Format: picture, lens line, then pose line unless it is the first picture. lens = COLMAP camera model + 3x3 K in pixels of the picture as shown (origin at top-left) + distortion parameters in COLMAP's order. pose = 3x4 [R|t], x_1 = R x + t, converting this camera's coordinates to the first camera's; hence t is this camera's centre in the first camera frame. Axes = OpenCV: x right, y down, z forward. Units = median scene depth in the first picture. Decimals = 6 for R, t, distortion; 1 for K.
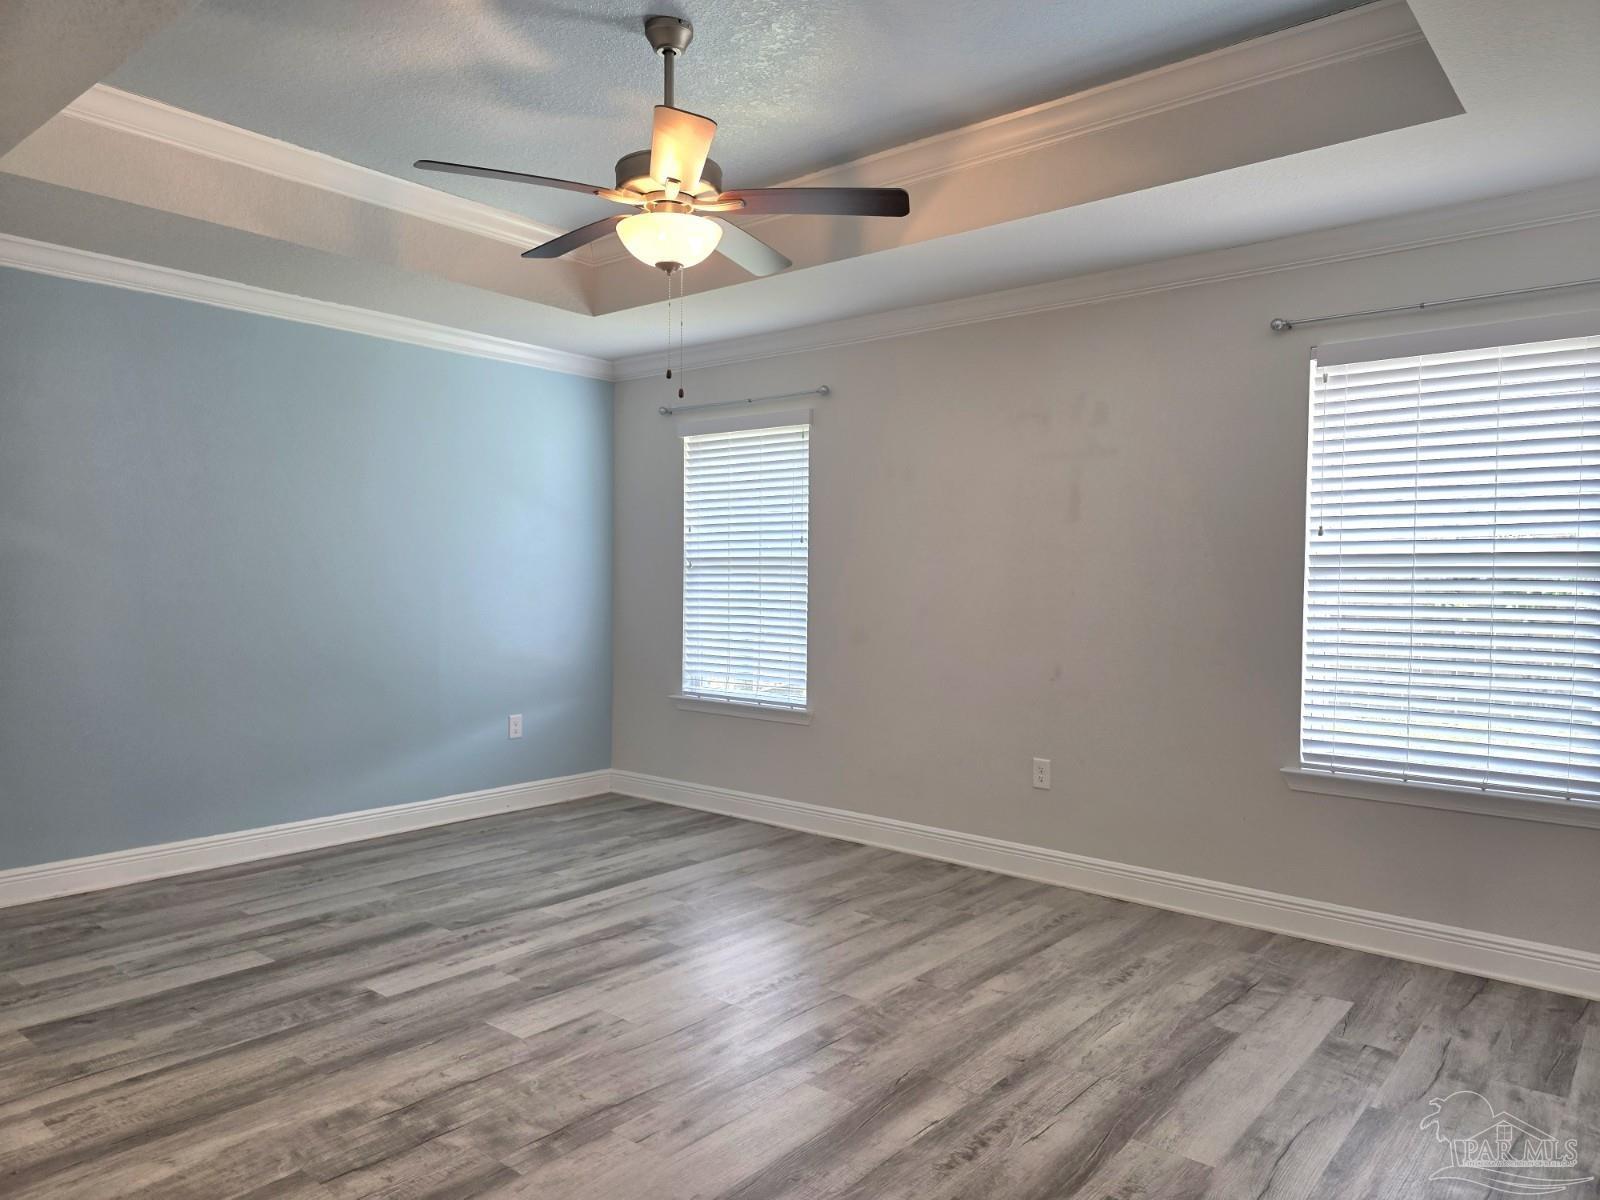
lens RADIAL K [[1074.8, 0, 806.0], [0, 1074.8, 614.7], [0, 0, 1]] dist [0.064461, -0.064167]
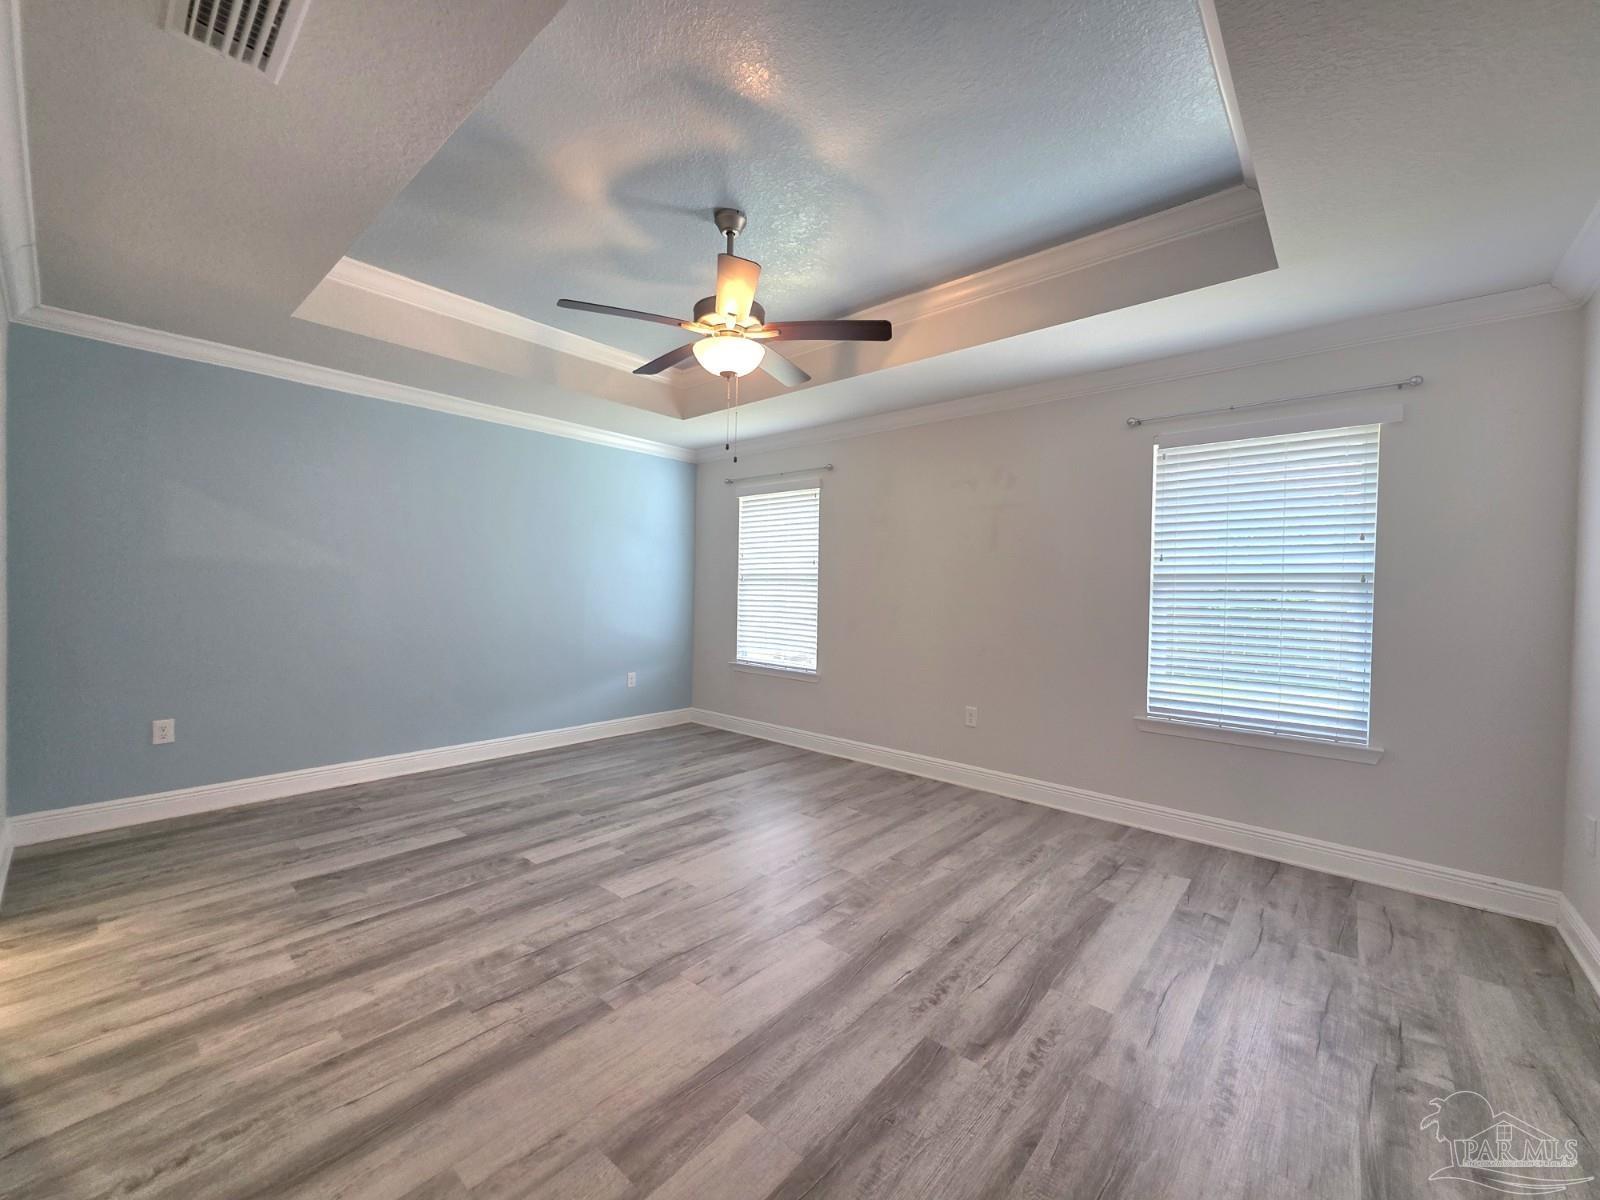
lens RADIAL K [[640.5, 0, 796.7], [0, 640.5, 598.8], [0, 0, 1]] dist [0.000160, 0.000029]
pose [[0.999605, 0.008766, -0.026689, -0.006117], [-0.009270, 0.999780, -0.018839, 0.000288], [0.026518, 0.019079, 0.999466, 0.116614]]
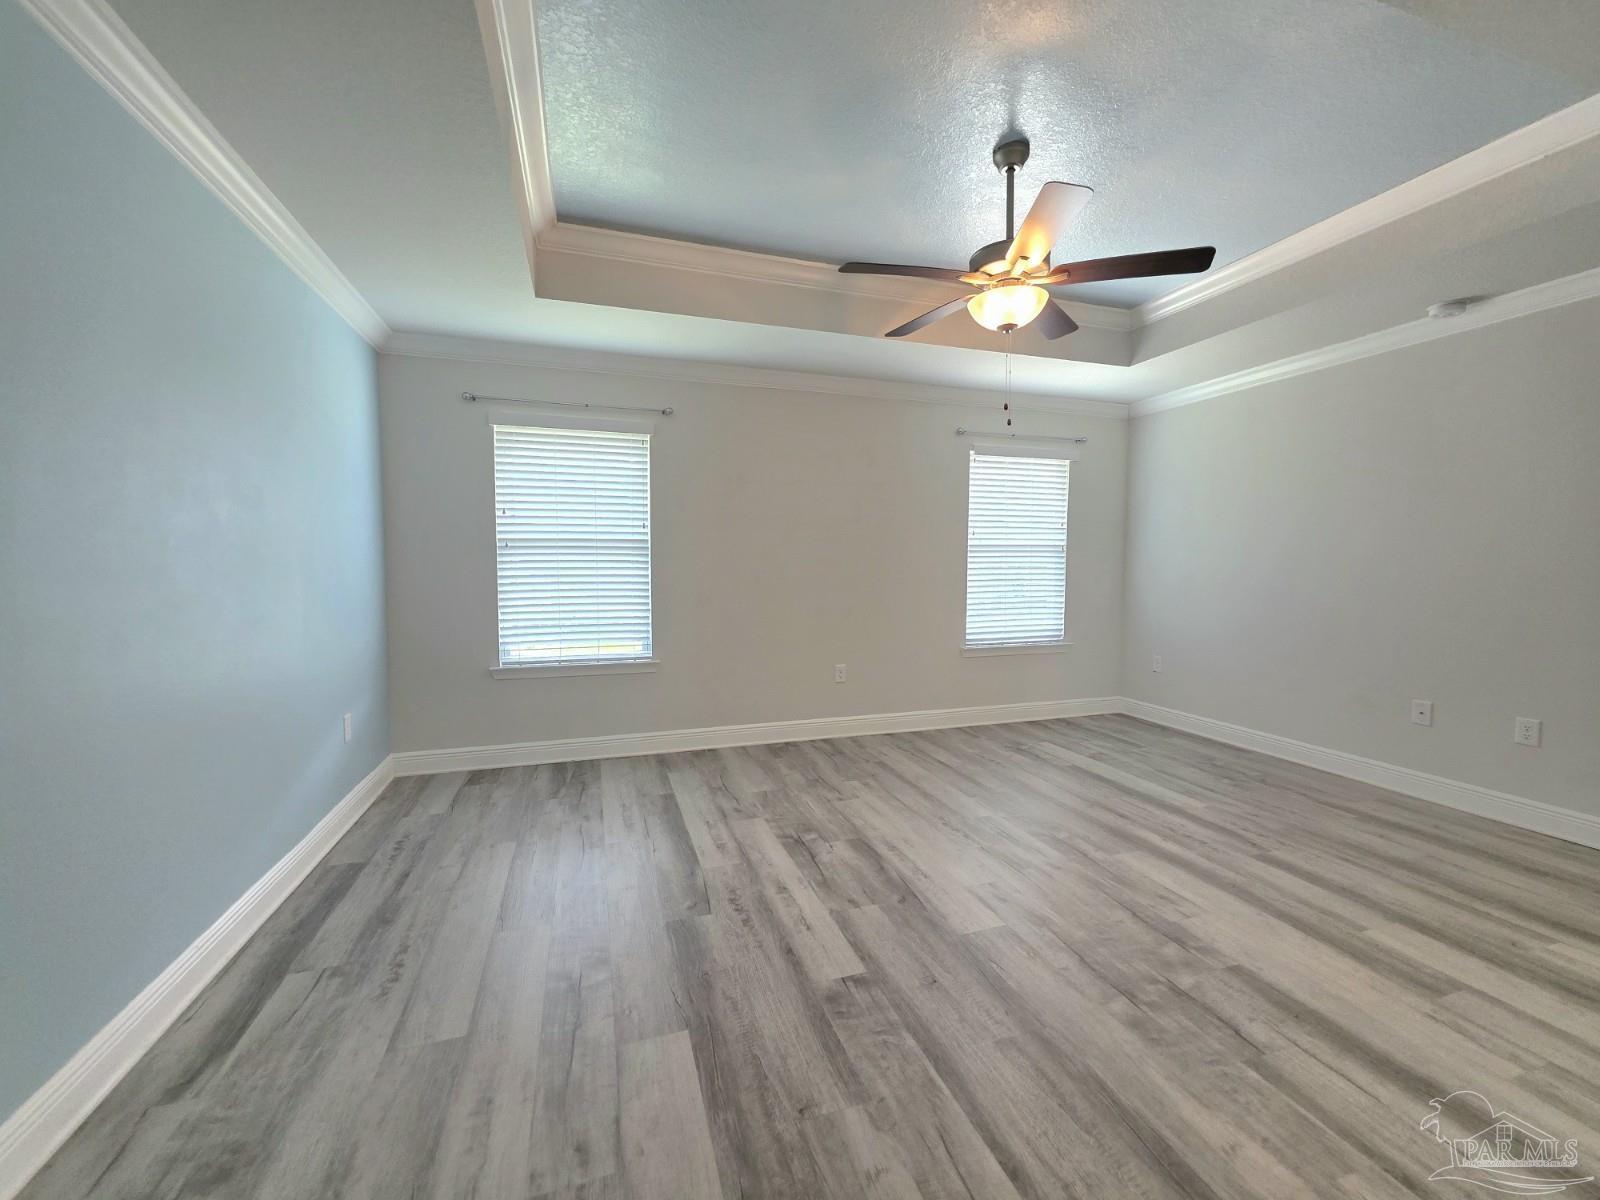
lens RADIAL K [[640.5, 0, 796.7], [0, 640.5, 598.8], [0, 0, 1]] dist [0.000160, 0.000029]
pose [[0.535588, -0.059864, 0.842355, -0.855870], [0.032570, 0.998206, 0.050231, -0.026081], [-0.843851, 0.000532, 0.536577, 0.697569]]
